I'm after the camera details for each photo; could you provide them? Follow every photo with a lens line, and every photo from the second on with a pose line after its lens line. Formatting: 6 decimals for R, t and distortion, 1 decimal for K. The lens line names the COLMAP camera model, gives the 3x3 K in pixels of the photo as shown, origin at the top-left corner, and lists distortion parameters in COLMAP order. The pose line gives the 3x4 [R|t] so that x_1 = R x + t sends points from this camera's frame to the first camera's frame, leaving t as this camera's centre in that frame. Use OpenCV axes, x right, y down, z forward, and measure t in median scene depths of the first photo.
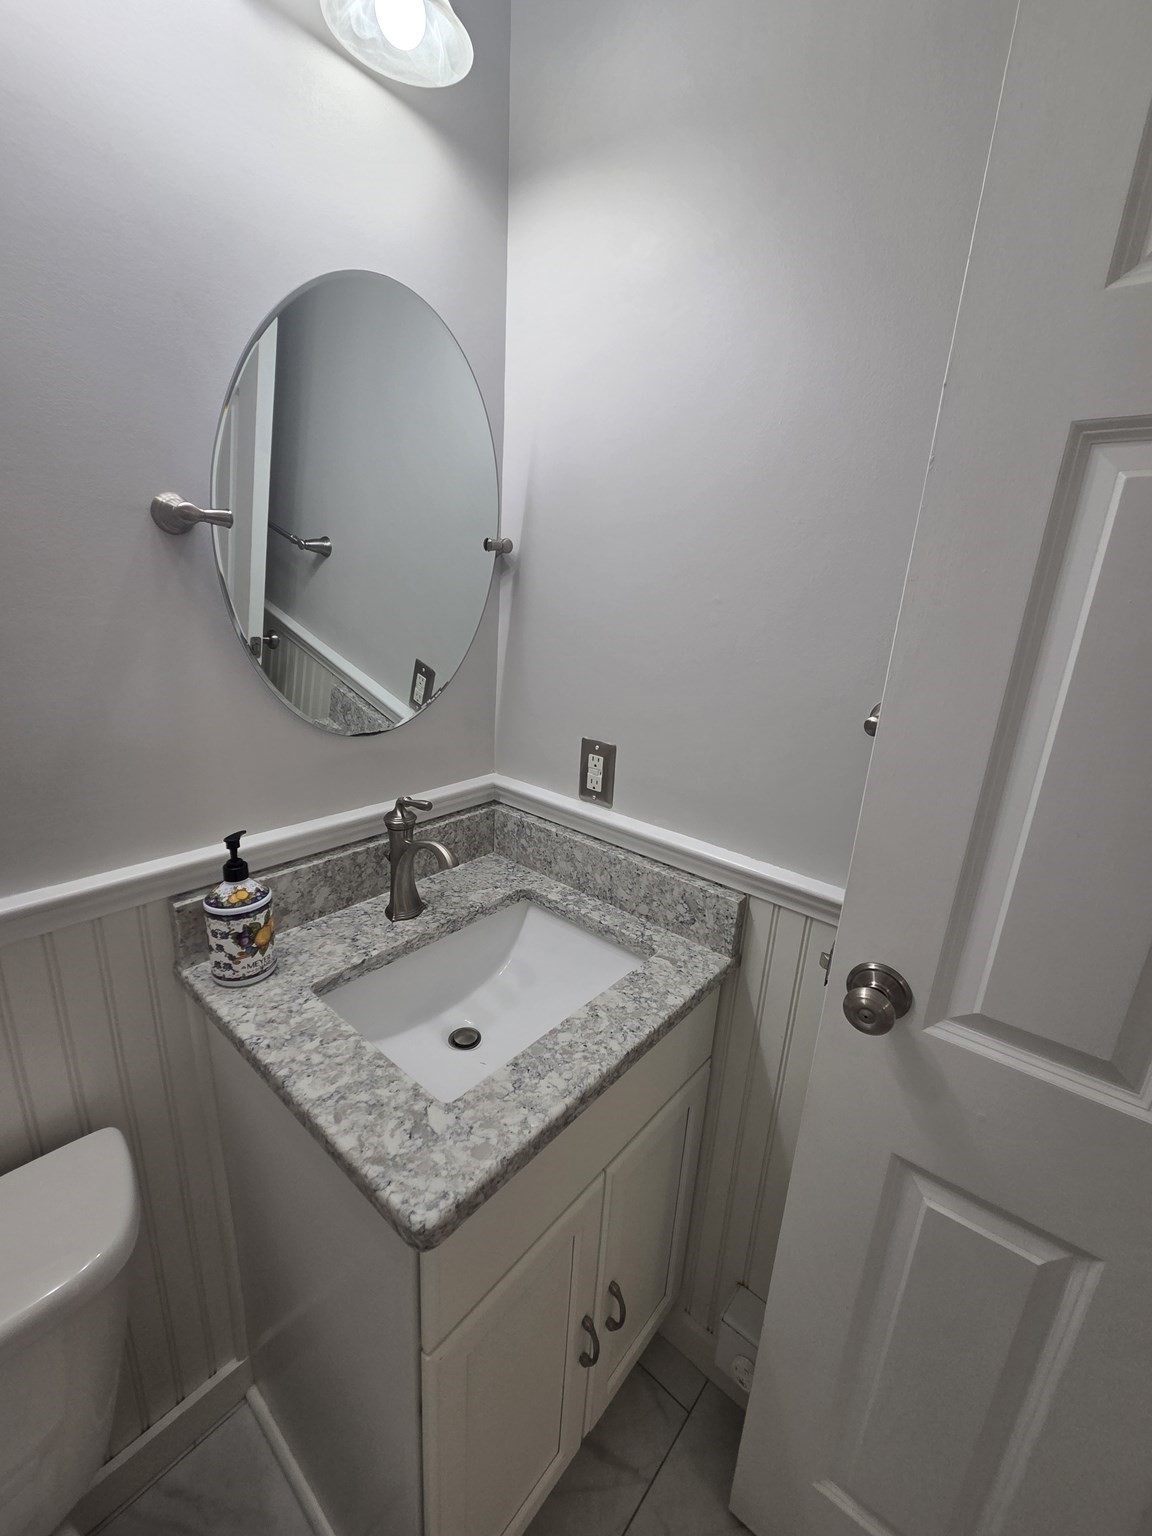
lens RADIAL K [[622.5, 0, 576.0], [0, 622.5, 768.0], [0, 0, 1]] dist [-0.002007, -0.000216]
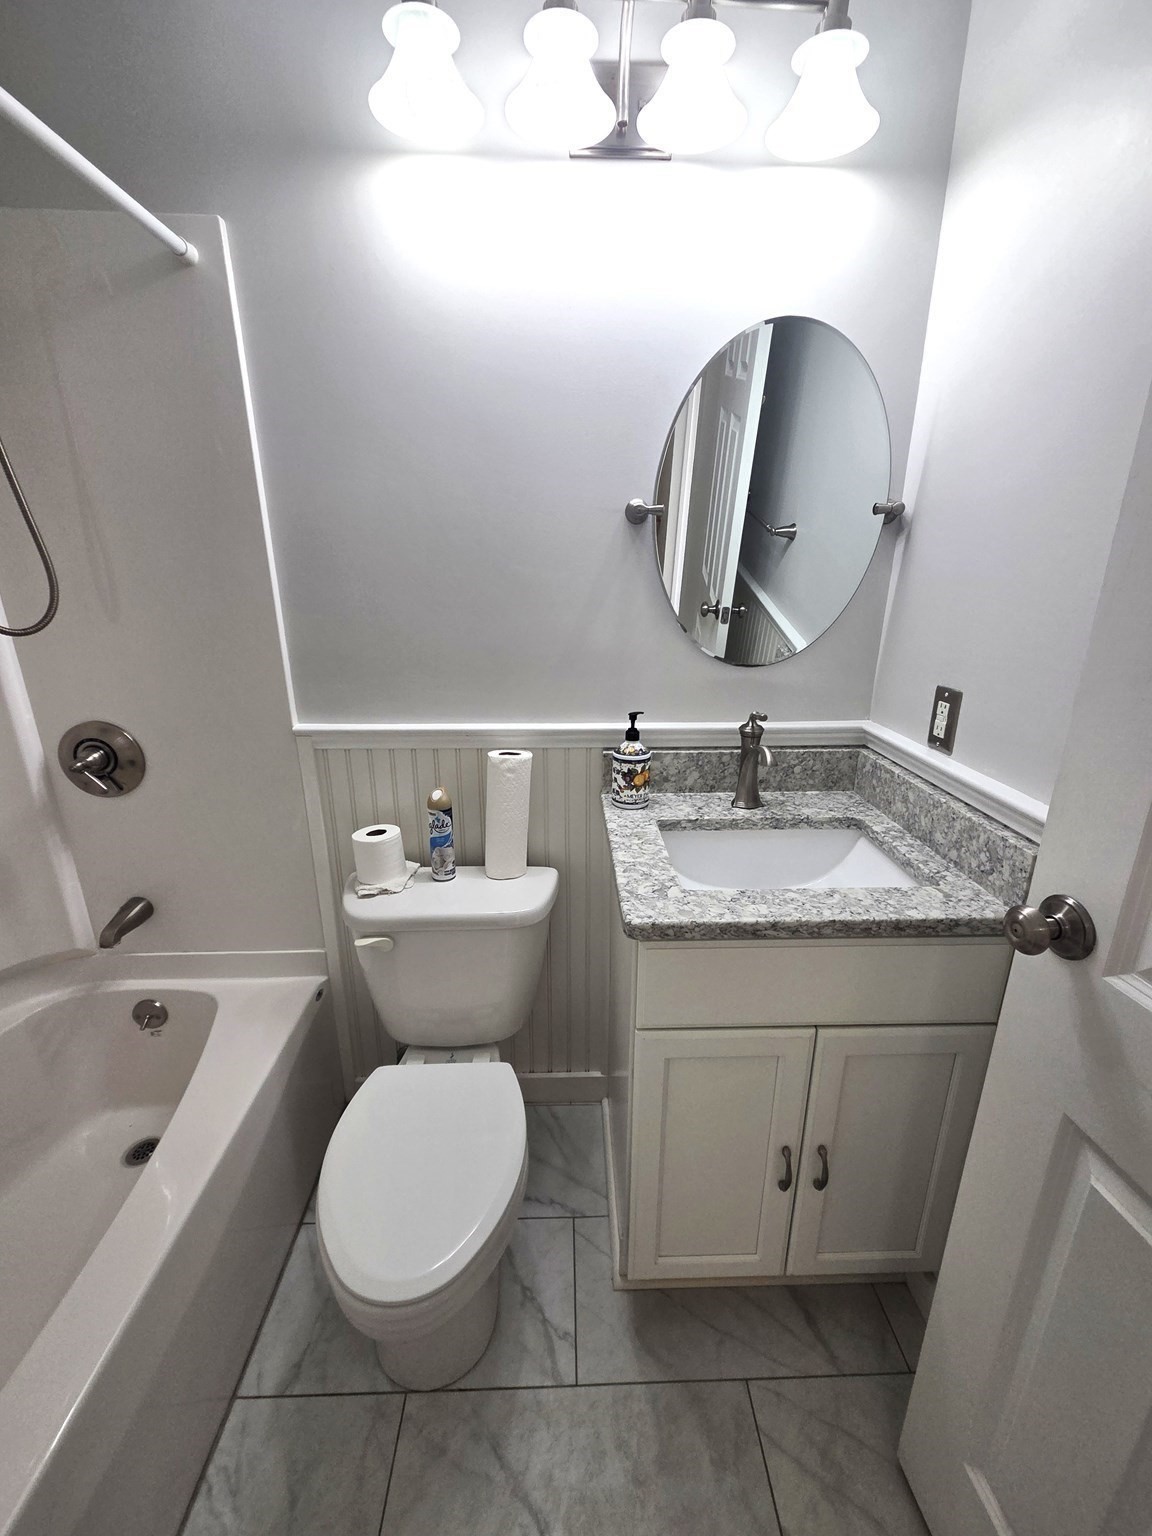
lens RADIAL K [[628.1, 0, 574.4], [0, 628.1, 764.9], [0, 0, 1]] dist [0.001088, -0.000101]
pose [[0.658004, 0.165808, -0.734533, 0.438863], [-0.176821, 0.982204, 0.063316, 0.132530], [0.731960, 0.088218, 0.675613, -0.148428]]
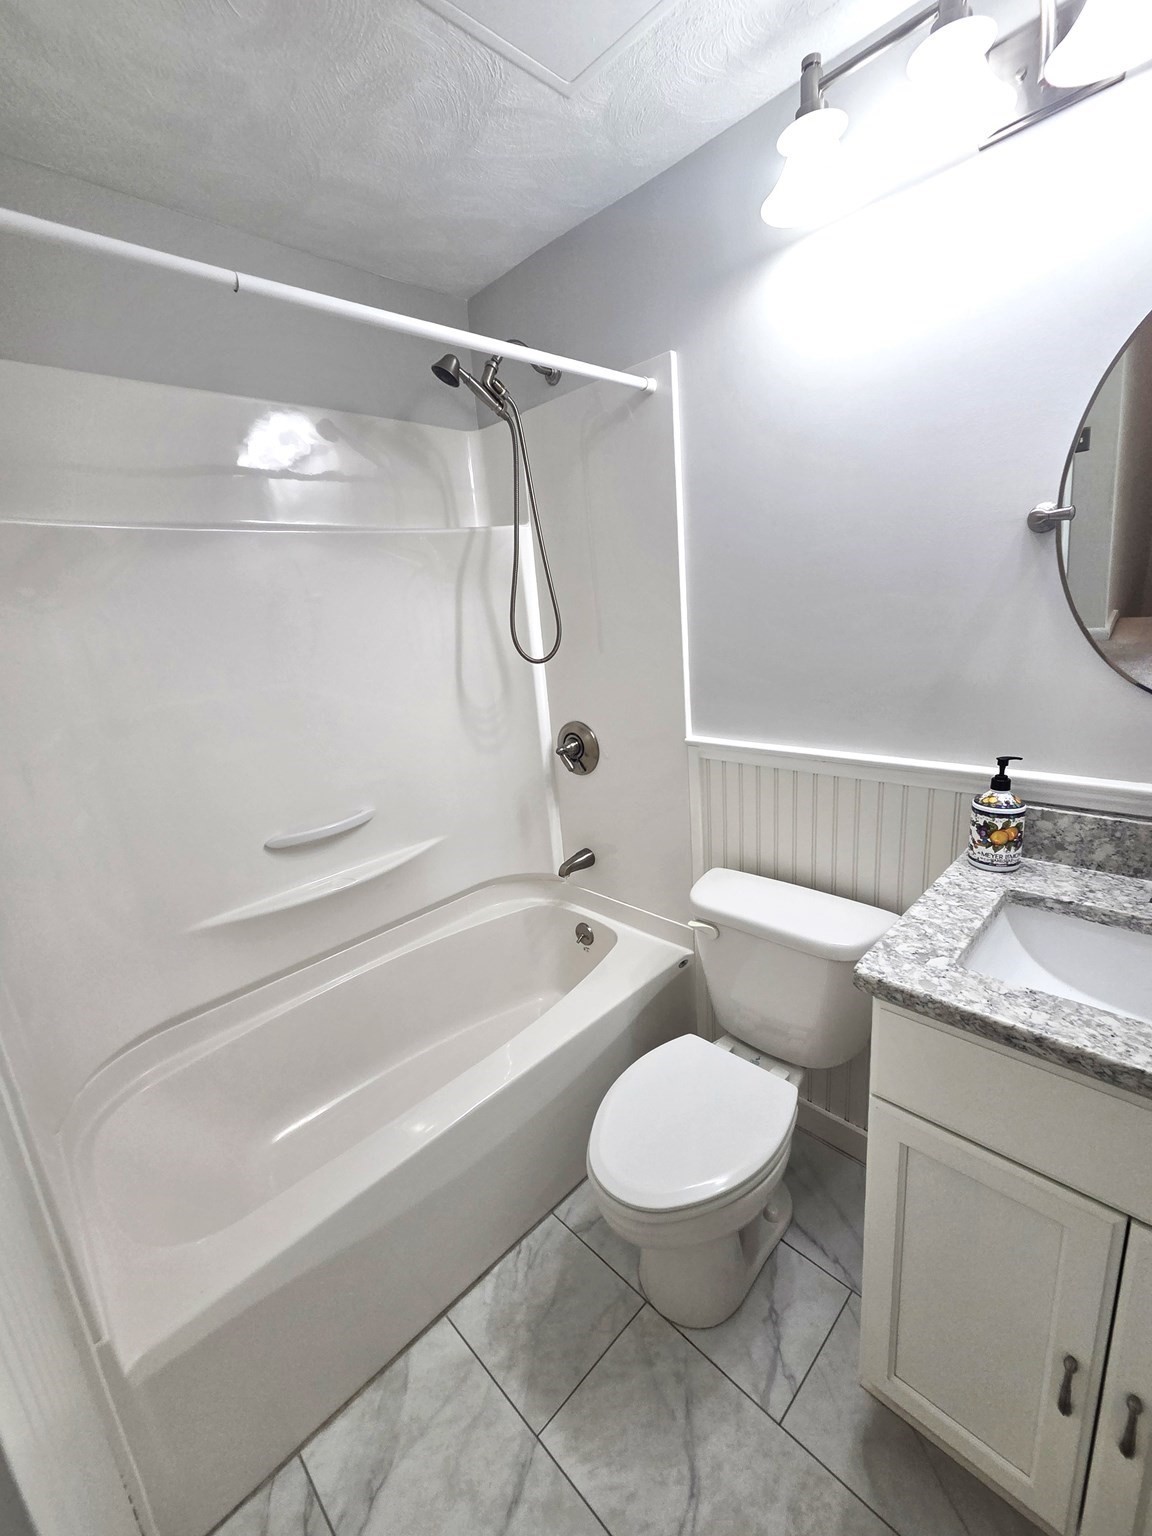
lens RADIAL K [[622.5, 0, 576.0], [0, 622.5, 768.0], [0, 0, 1]] dist [-0.002007, -0.000216]
pose [[-0.111013, 0.188757, -0.975729, 0.681226], [-0.214778, 0.954039, 0.208997, 0.040973], [0.970333, 0.232766, -0.065370, 0.159165]]
